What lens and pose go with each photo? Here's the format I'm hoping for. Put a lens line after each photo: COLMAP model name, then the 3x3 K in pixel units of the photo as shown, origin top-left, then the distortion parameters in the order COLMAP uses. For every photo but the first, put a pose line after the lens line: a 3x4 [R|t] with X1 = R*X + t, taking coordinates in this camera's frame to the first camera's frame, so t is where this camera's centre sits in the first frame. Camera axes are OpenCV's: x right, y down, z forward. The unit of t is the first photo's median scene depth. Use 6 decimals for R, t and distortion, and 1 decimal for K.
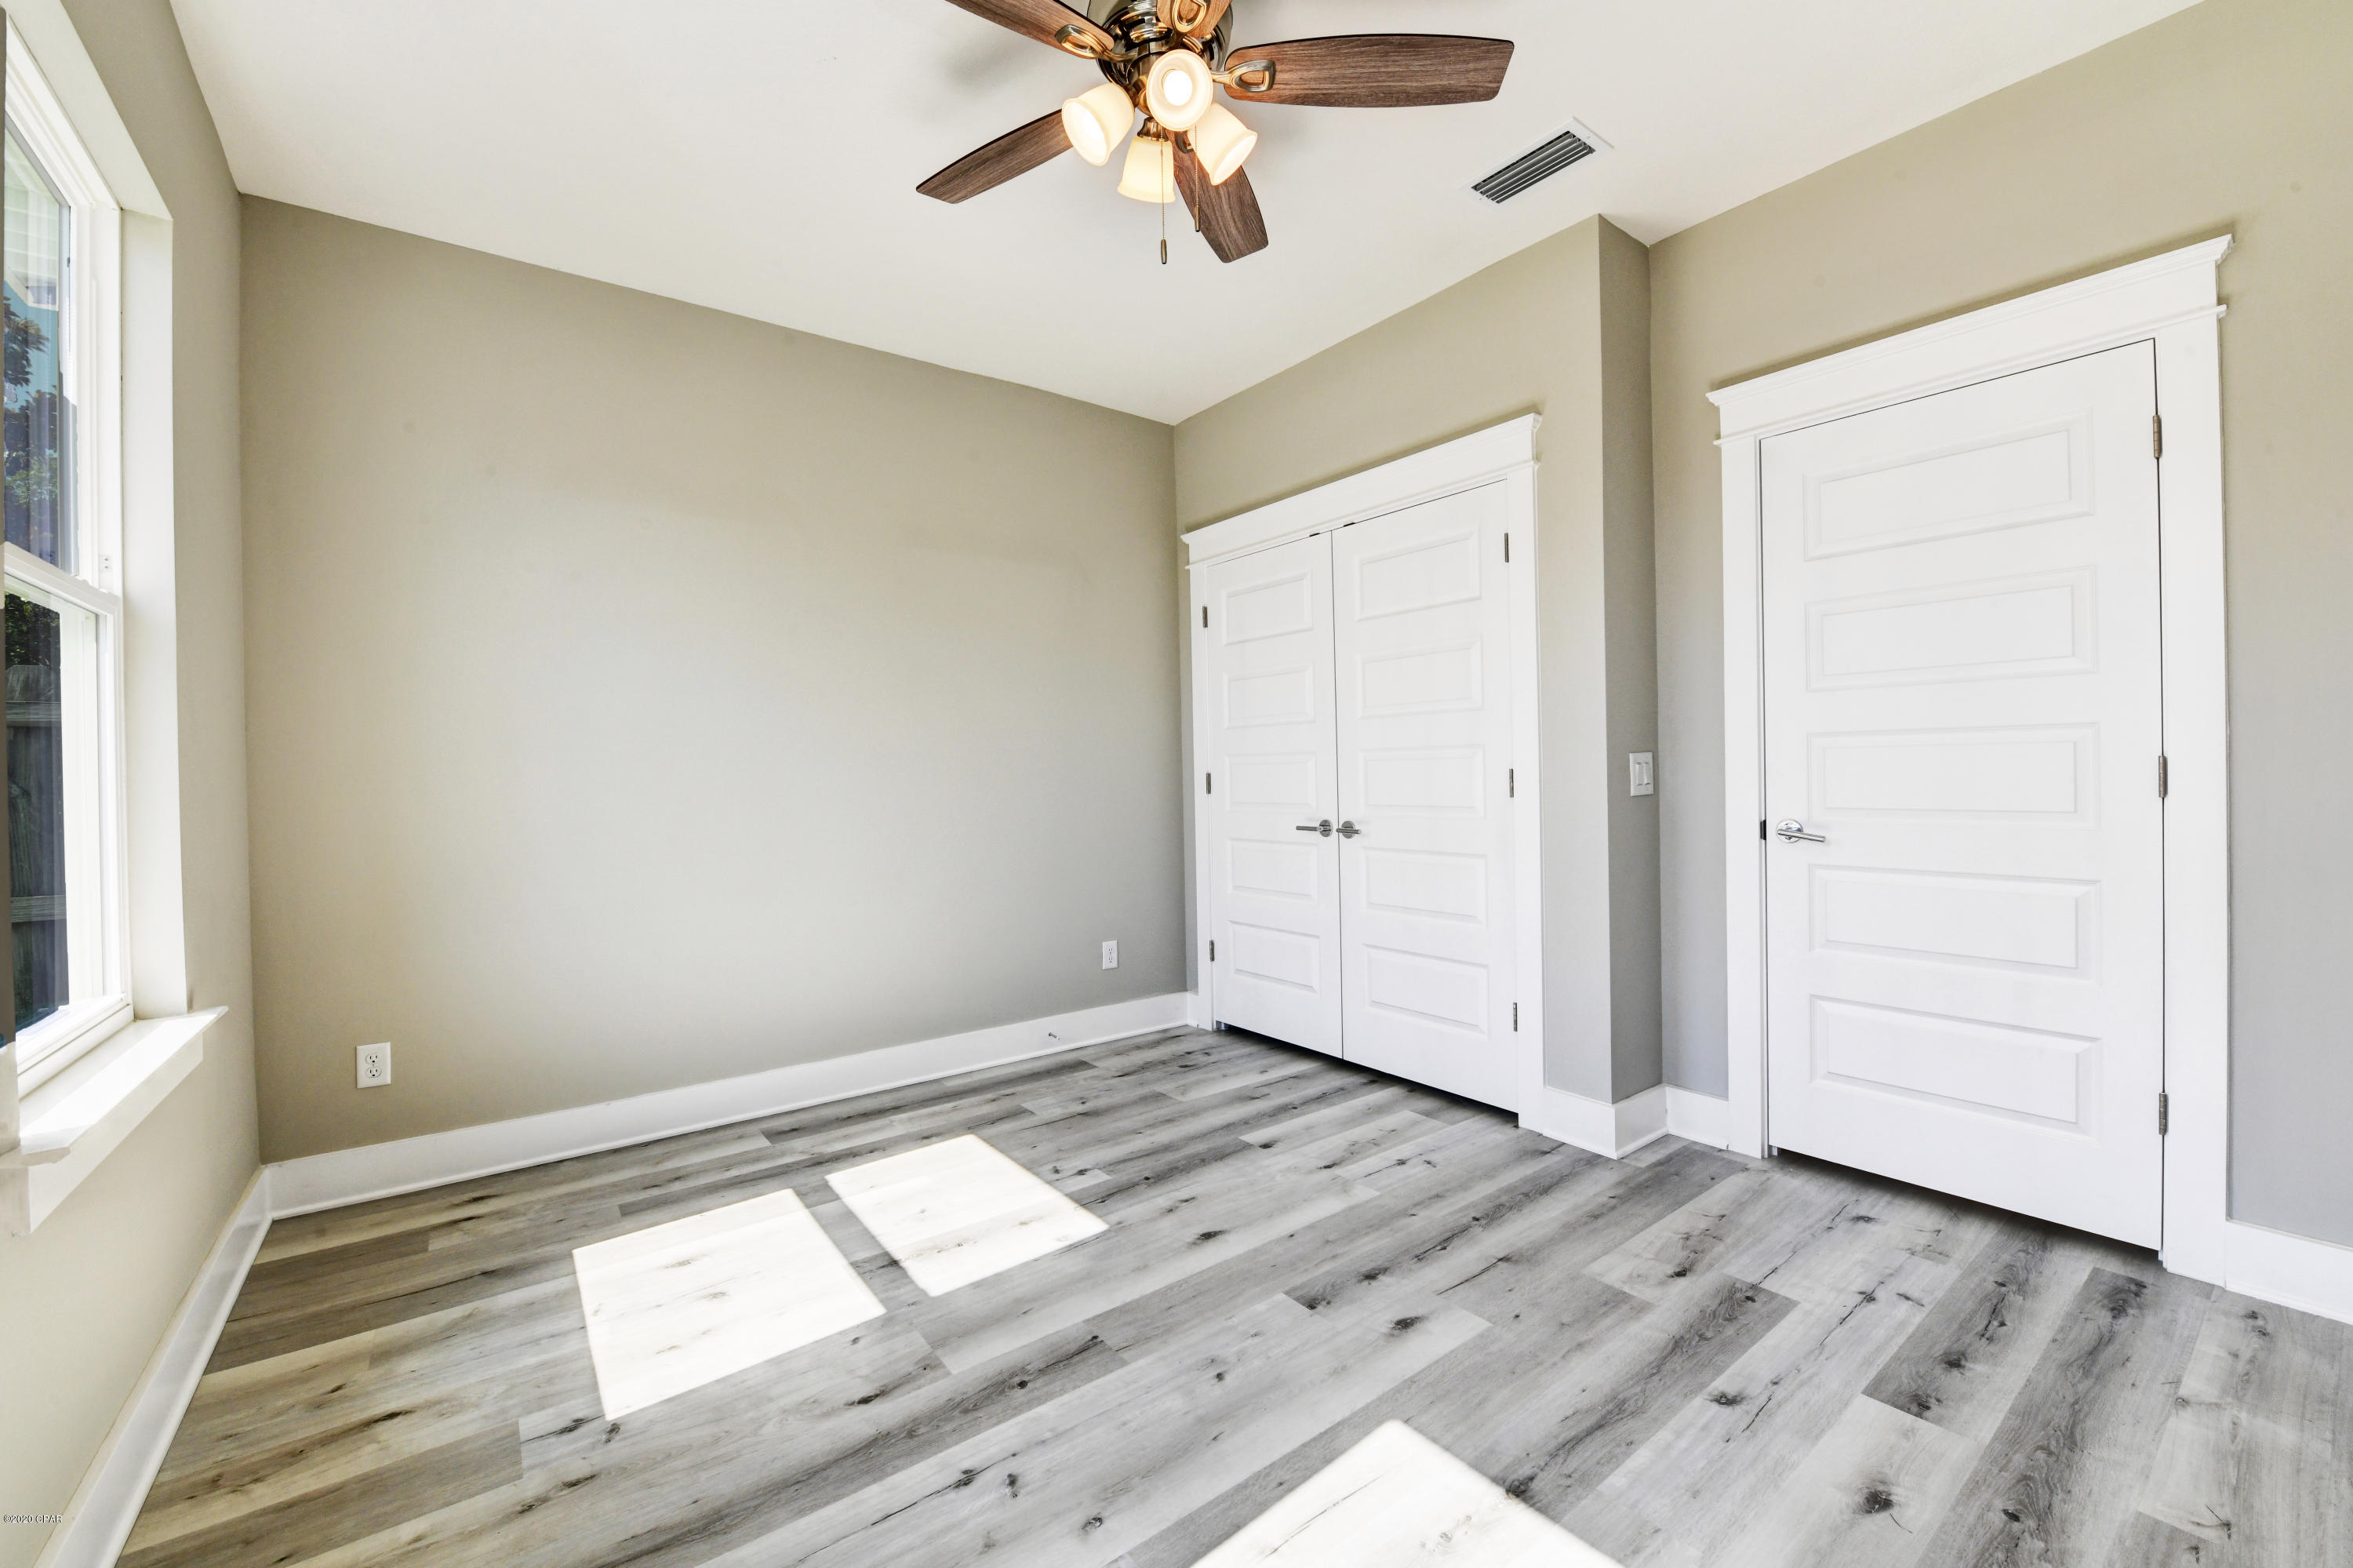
lens RADIAL K [[946.9, 0, 1183.2], [0, 946.9, 776.6], [0, 0, 1]] dist [-0.008250, -0.004633]
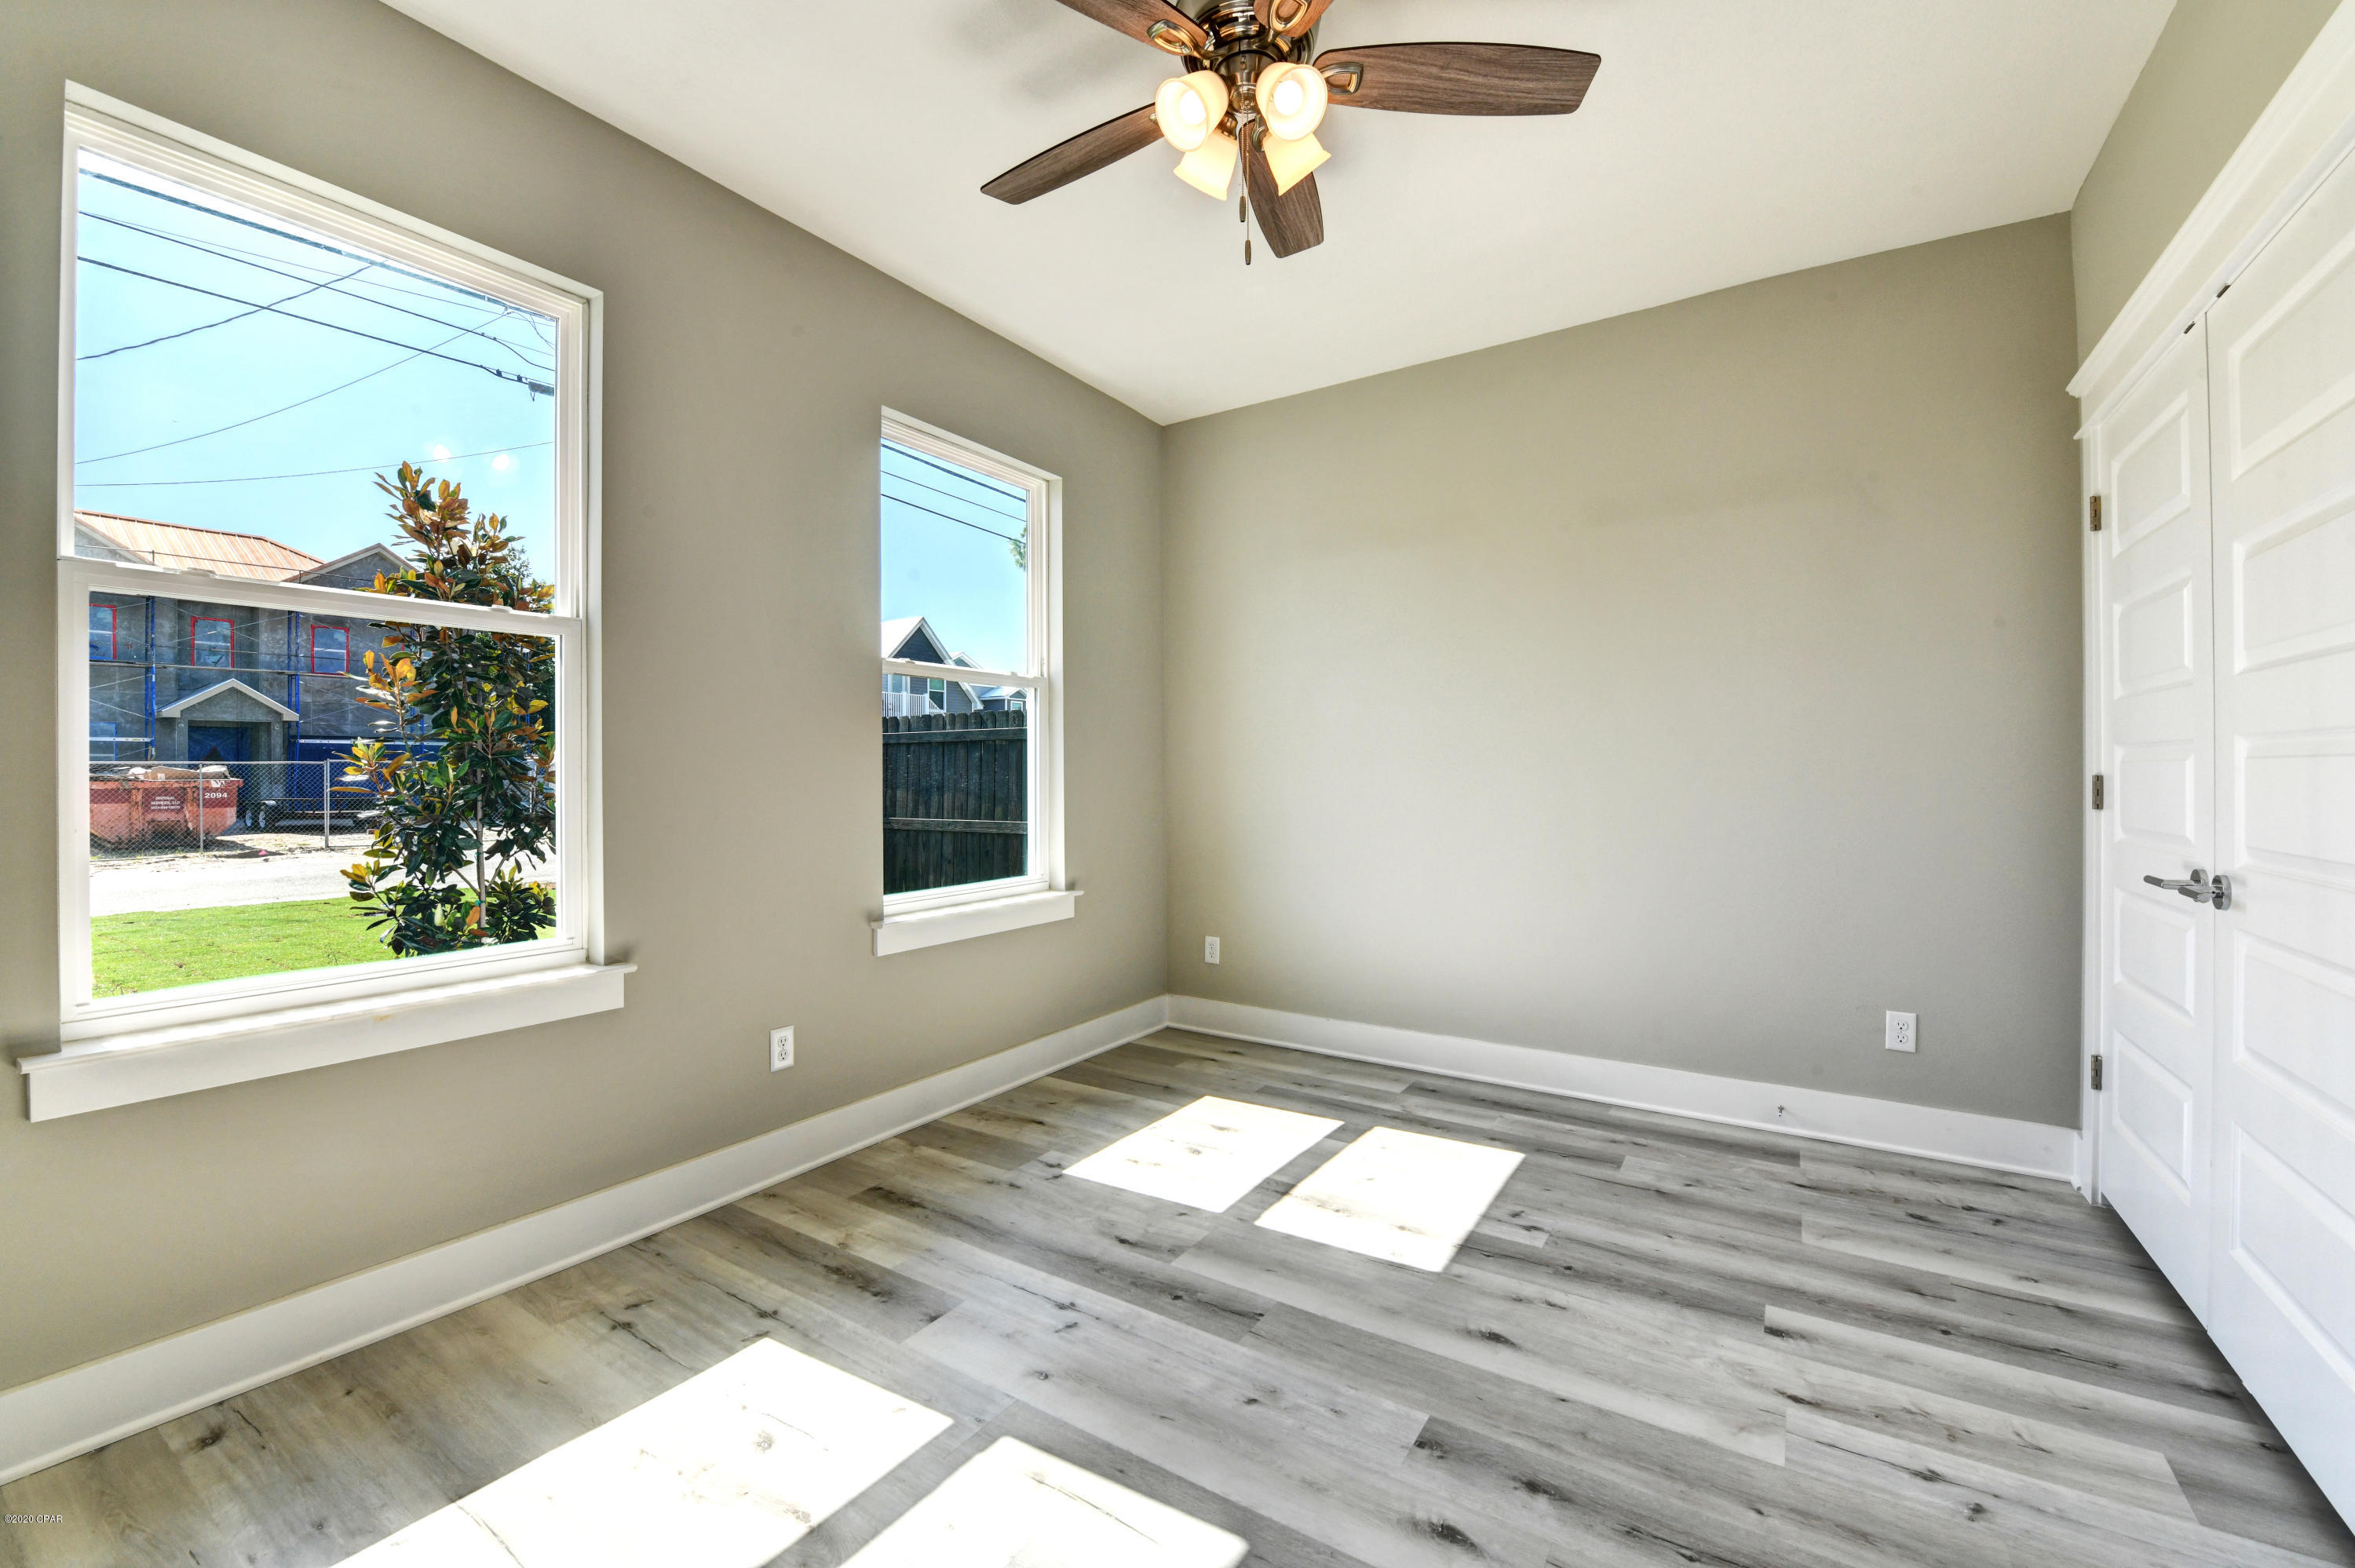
lens RADIAL K [[947.5, 0, 1184.3], [0, 947.5, 776.6], [0, 0, 1]] dist [-0.008250, -0.004633]
pose [[0.337681, 0.020770, -0.941031, 0.595301], [-0.007550, 0.999784, 0.019357, -0.016069], [0.941230, 0.000568, 0.337765, 0.394873]]
